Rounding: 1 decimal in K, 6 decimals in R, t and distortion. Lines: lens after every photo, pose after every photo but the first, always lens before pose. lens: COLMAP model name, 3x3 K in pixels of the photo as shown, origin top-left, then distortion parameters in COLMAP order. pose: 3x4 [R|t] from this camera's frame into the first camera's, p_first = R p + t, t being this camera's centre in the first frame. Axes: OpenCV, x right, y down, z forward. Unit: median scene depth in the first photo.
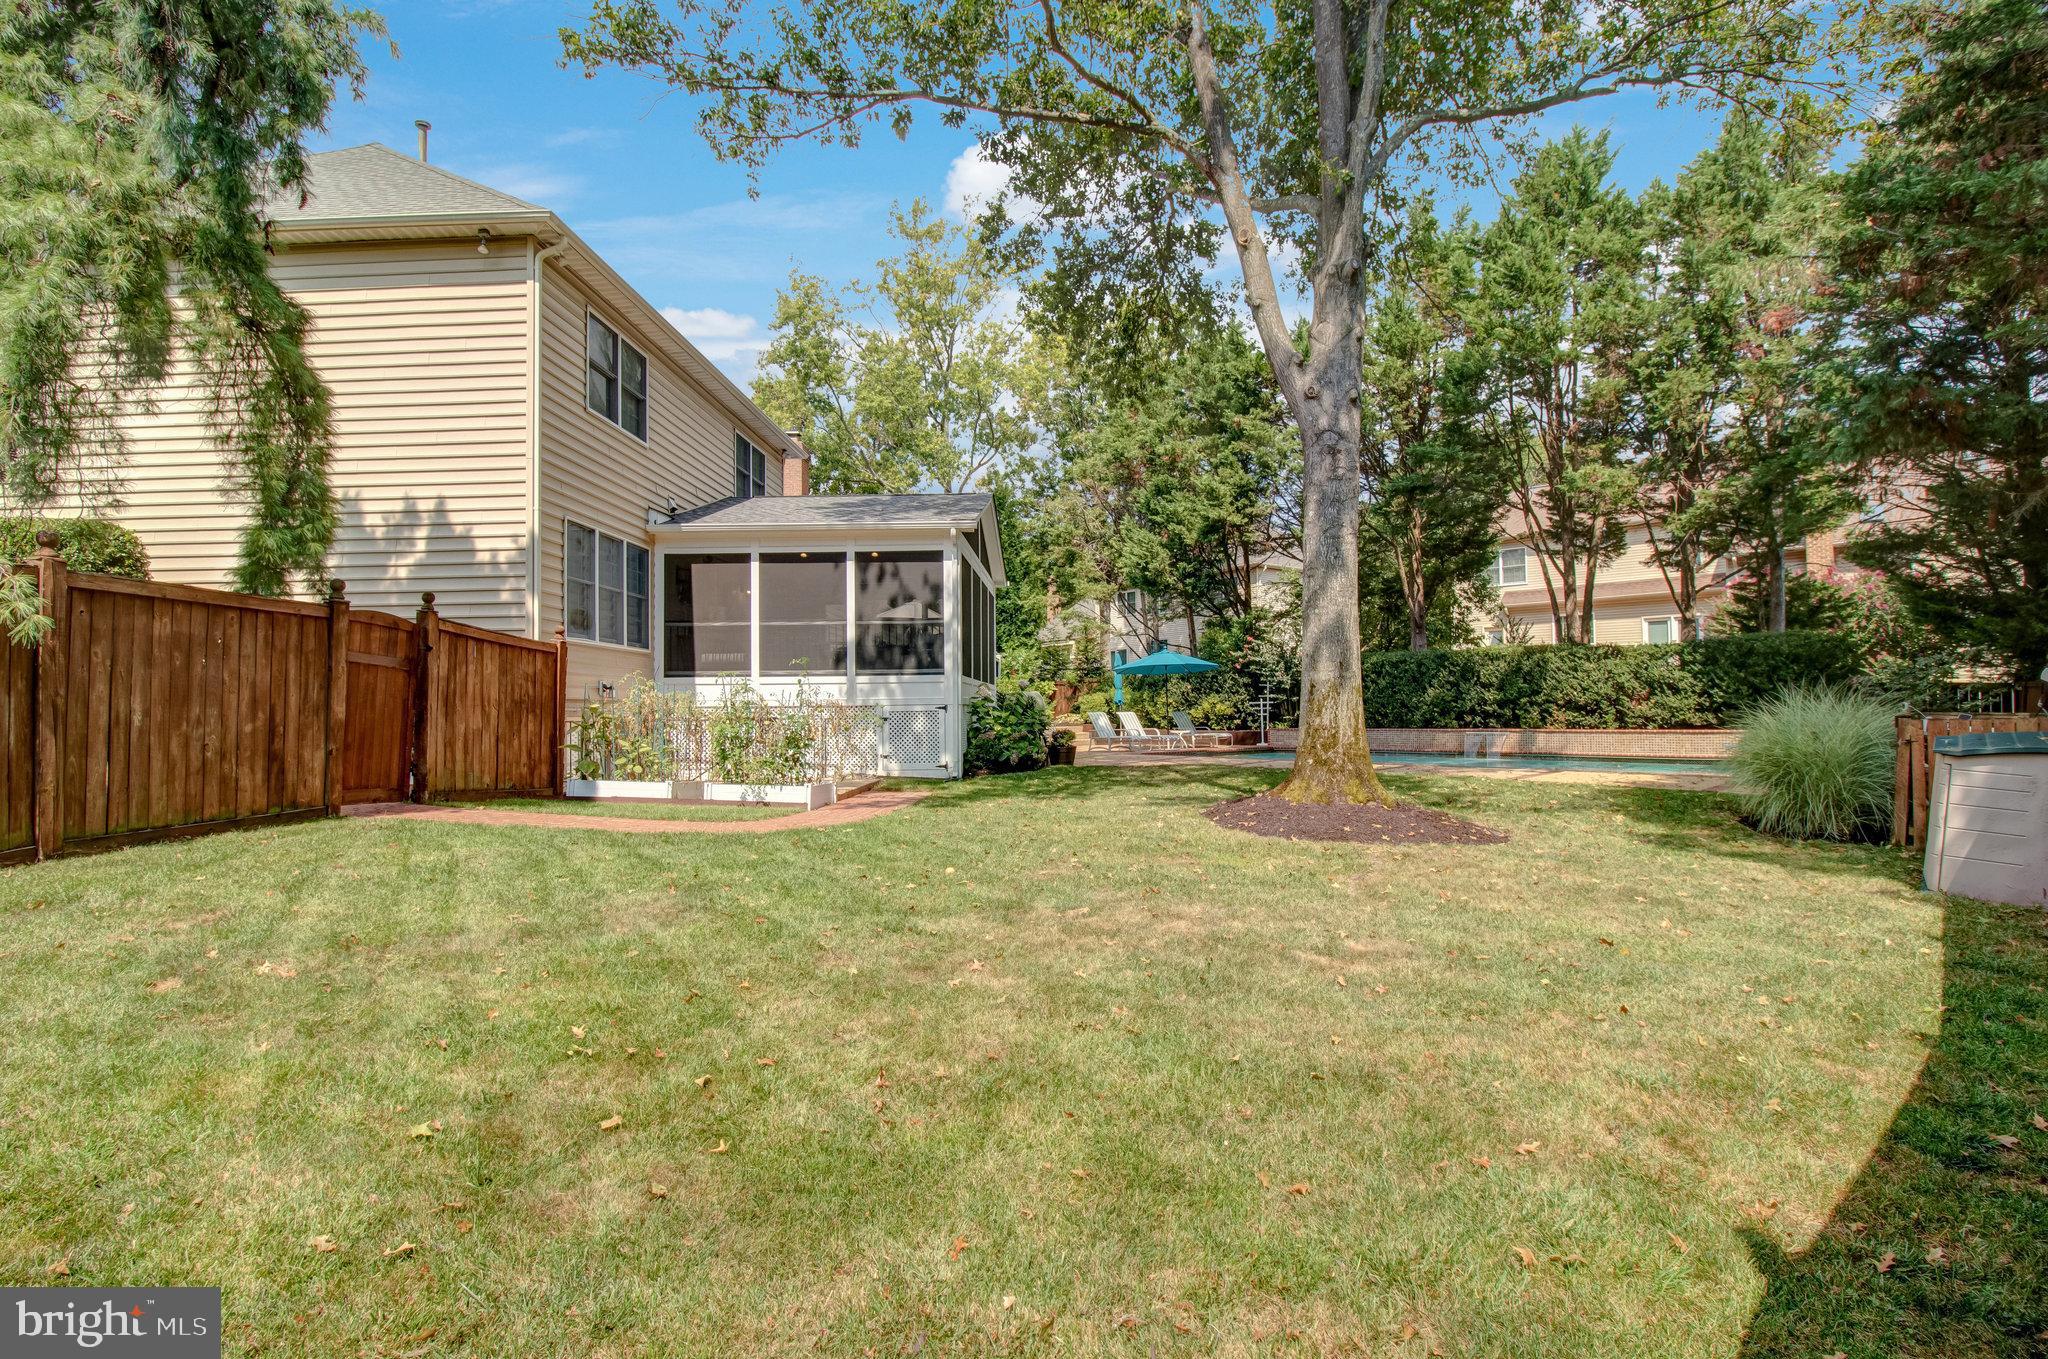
lens RADIAL K [[967.7, 0, 1021.6], [0, 967.7, 740.1], [0, 0, 1]] dist [-0.034140, 0.000006]
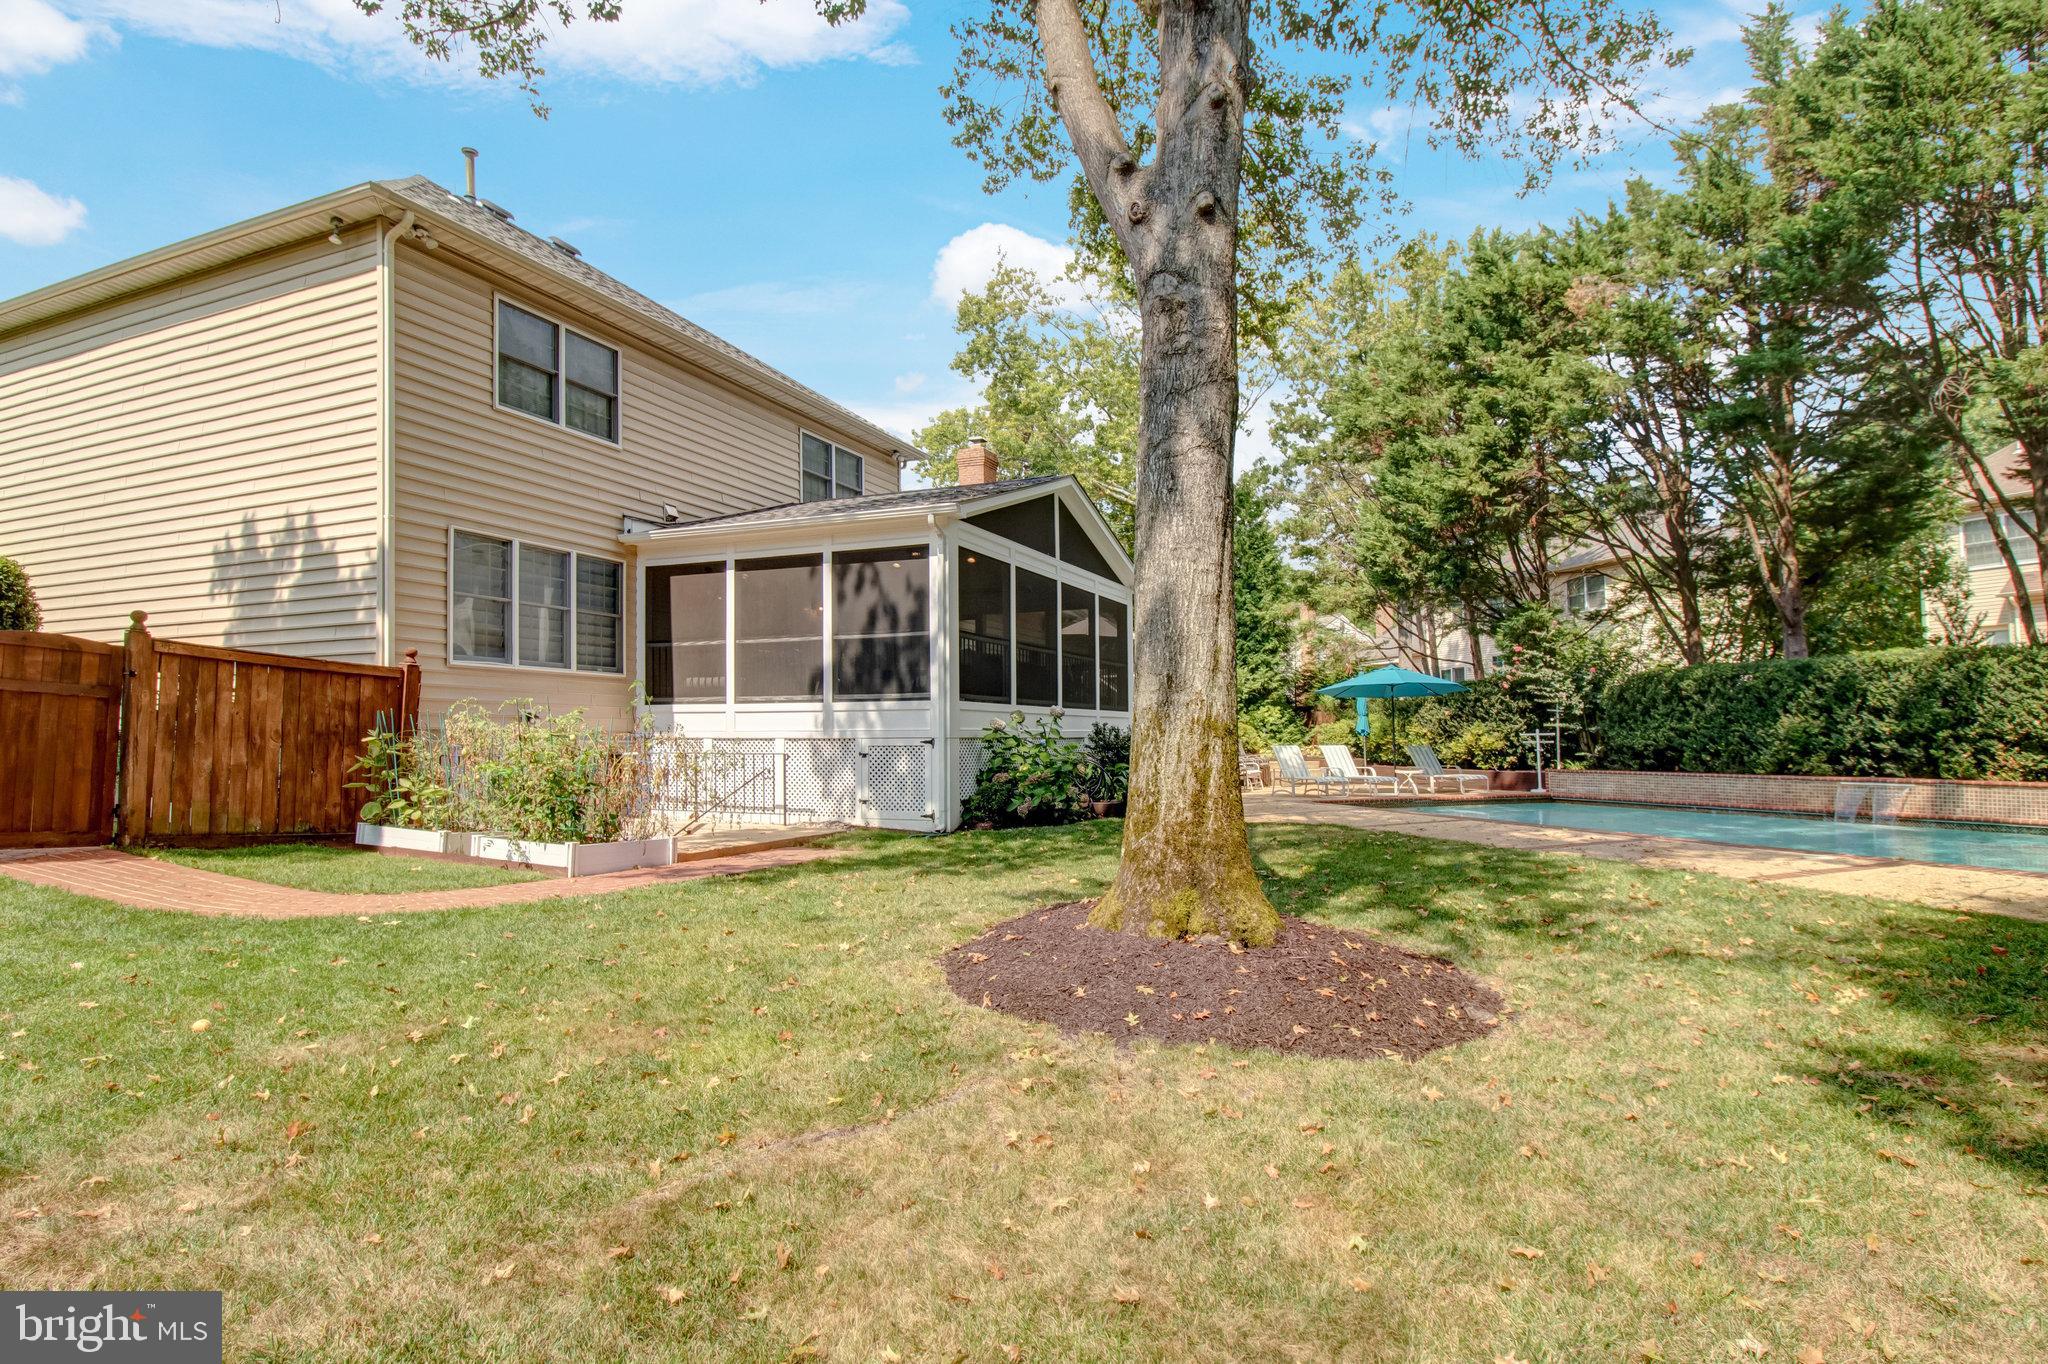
lens RADIAL K [[996.5, 0, 1025.6], [0, 996.5, 722.9], [0, 0, 1]] dist [-0.000134, -0.023899]
pose [[0.932514, 0.002716, -0.361124, 0.288463], [-0.018419, 0.999028, -0.040049, -0.017920], [0.360664, 0.043997, 0.931657, 0.270859]]
